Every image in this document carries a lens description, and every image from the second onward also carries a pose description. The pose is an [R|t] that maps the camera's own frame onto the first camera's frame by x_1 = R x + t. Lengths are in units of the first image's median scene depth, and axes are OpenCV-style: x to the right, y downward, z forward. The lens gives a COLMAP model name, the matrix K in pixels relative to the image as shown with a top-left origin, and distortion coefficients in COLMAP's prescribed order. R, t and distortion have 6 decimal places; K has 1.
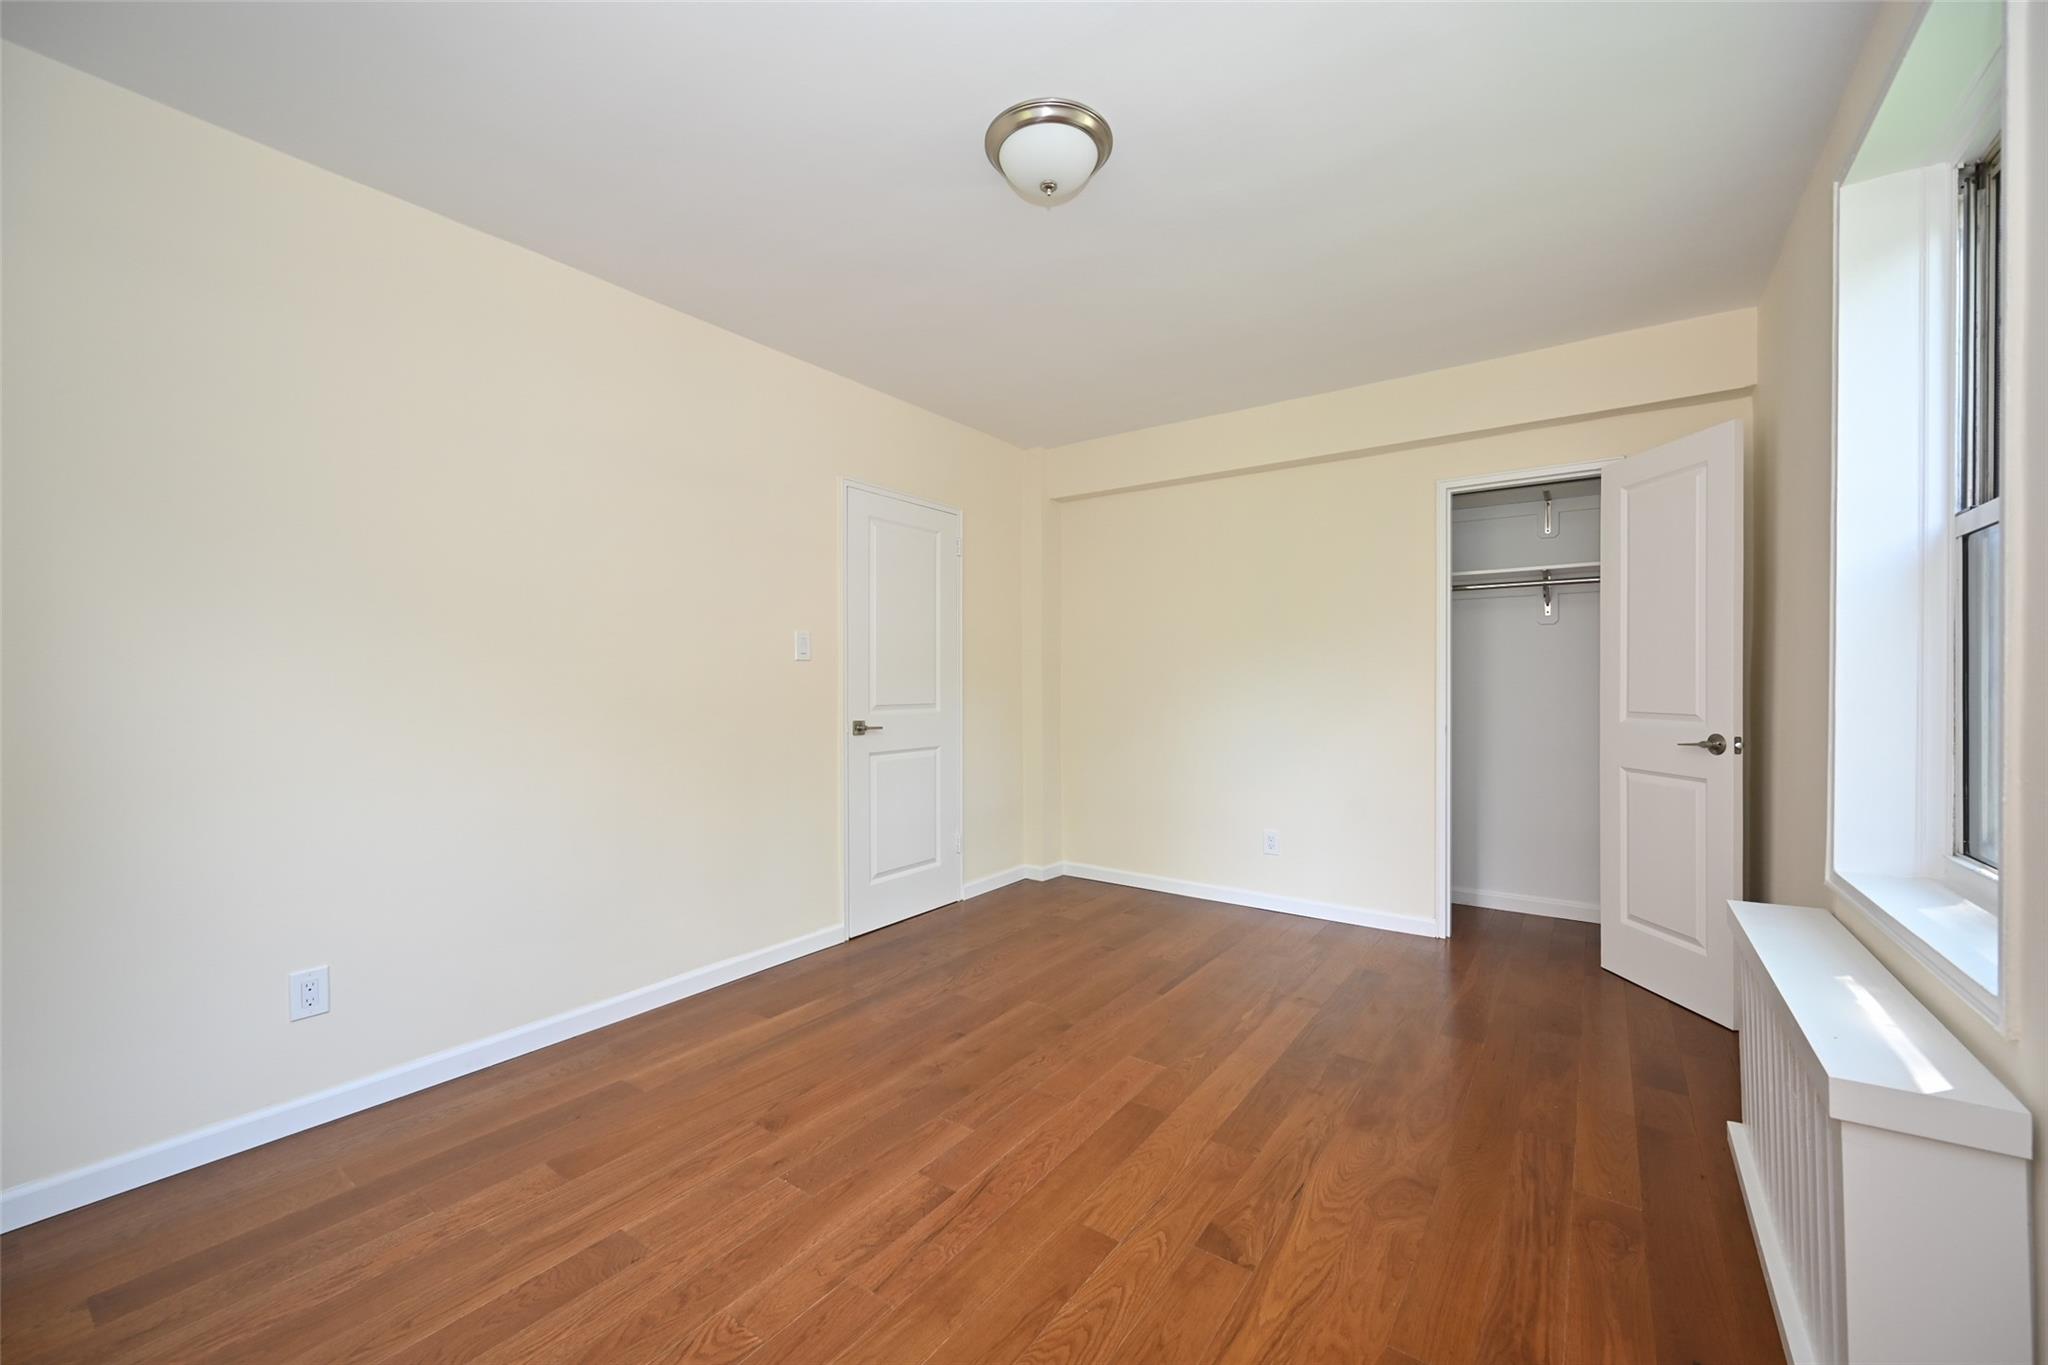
lens RADIAL K [[807.3, 0, 1025.5], [0, 807.3, 683.7], [0, 0, 1]] dist [0.001179, -0.000013]
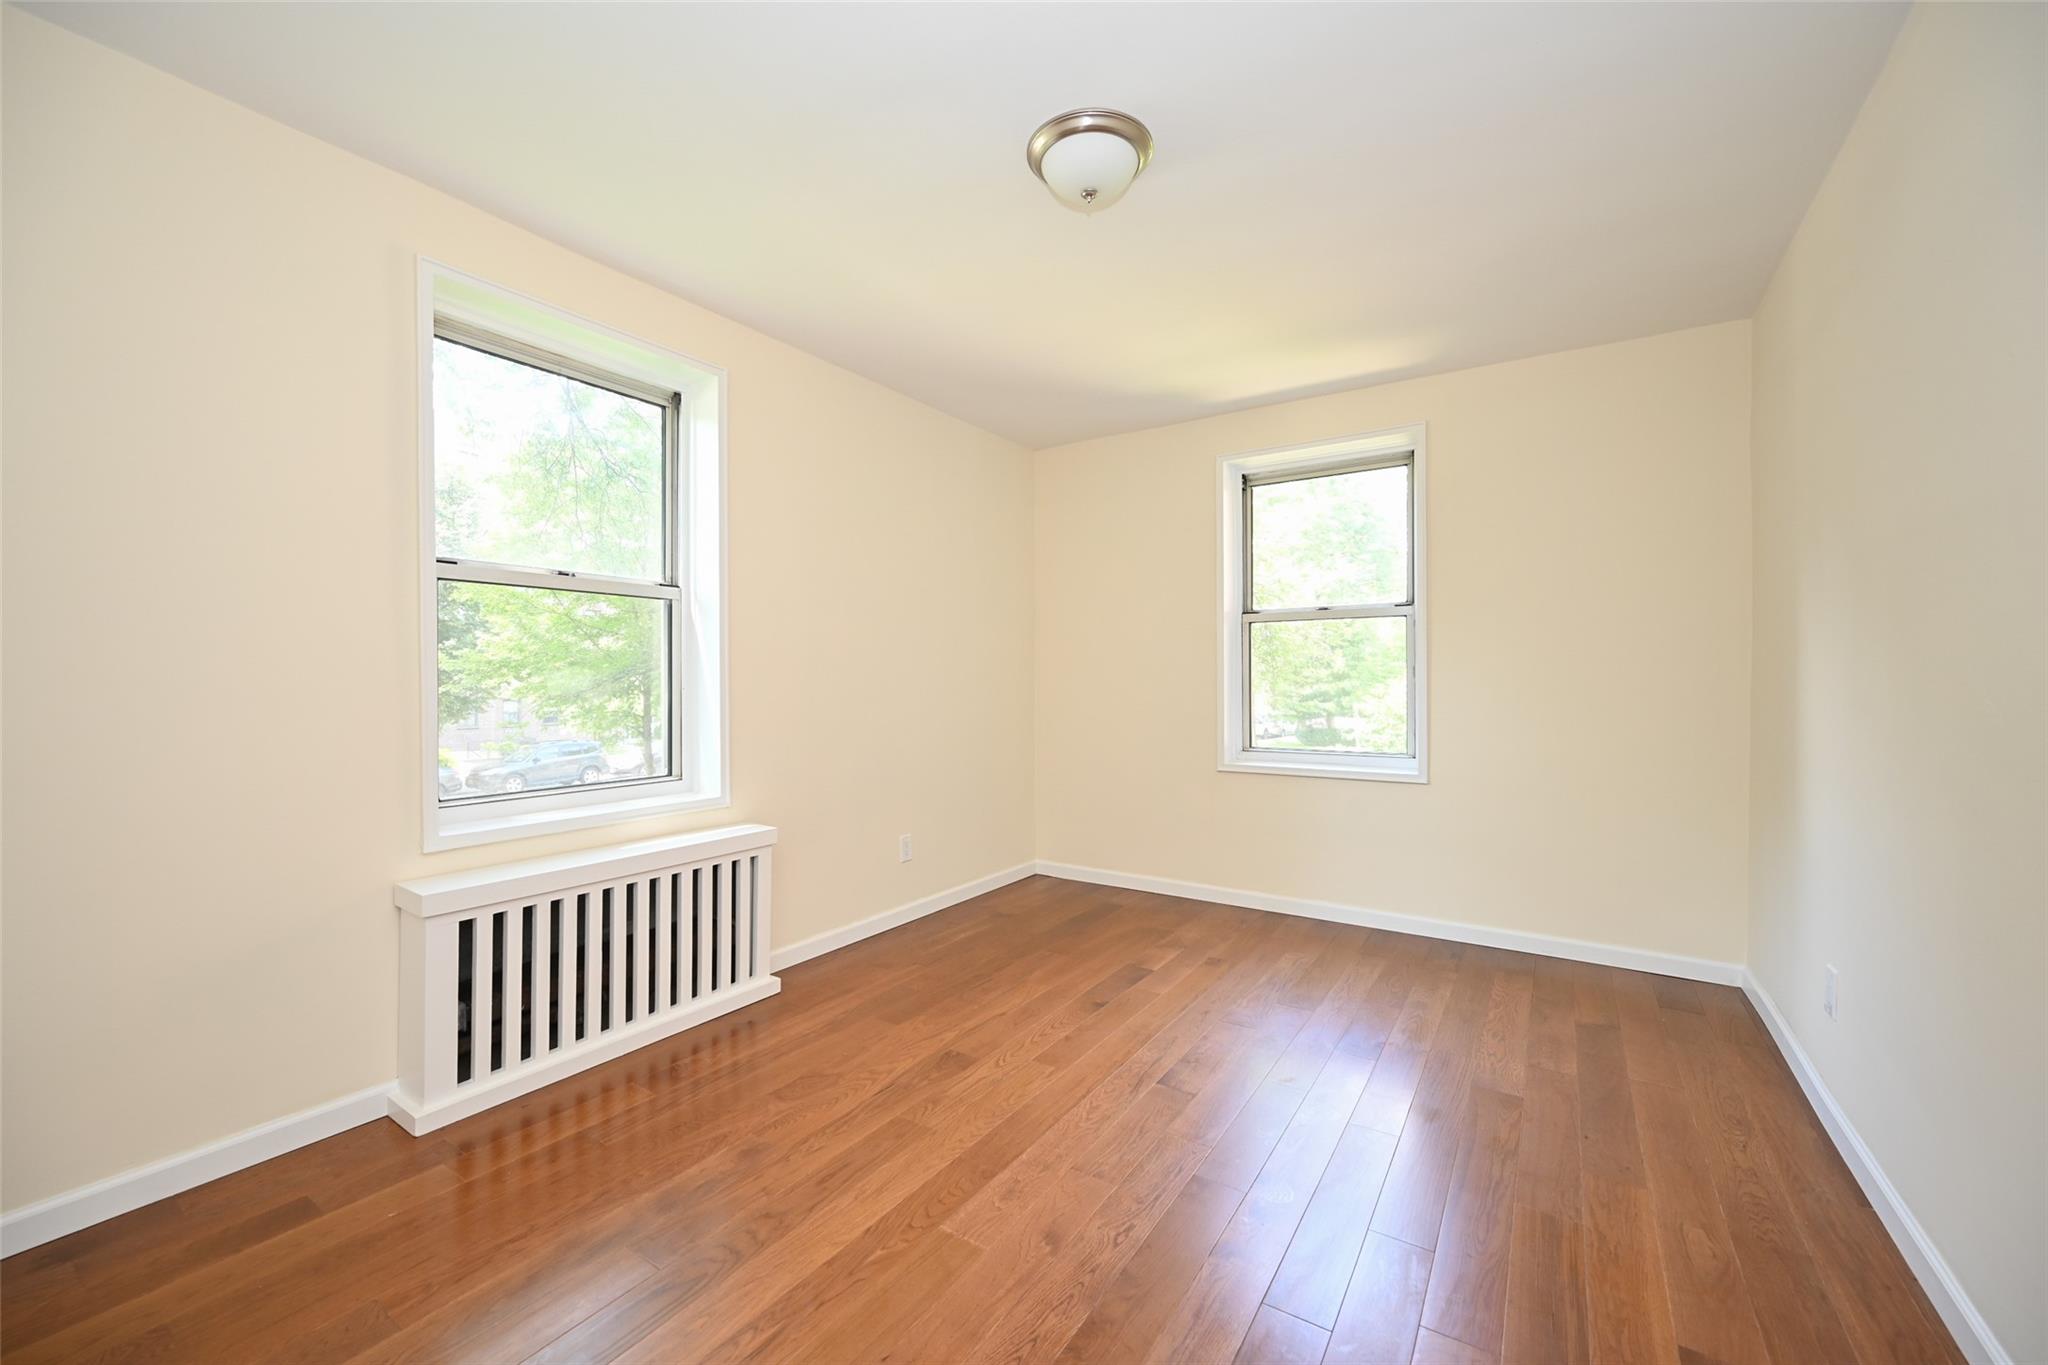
lens RADIAL K [[807.3, 0, 1025.5], [0, 807.3, 683.7], [0, 0, 1]] dist [0.001179, -0.000013]
pose [[-0.999301, 0.005562, -0.036966, 0.150732], [0.005204, 0.999939, 0.009768, -0.006637], [0.037018, 0.009569, -0.999269, 2.099568]]
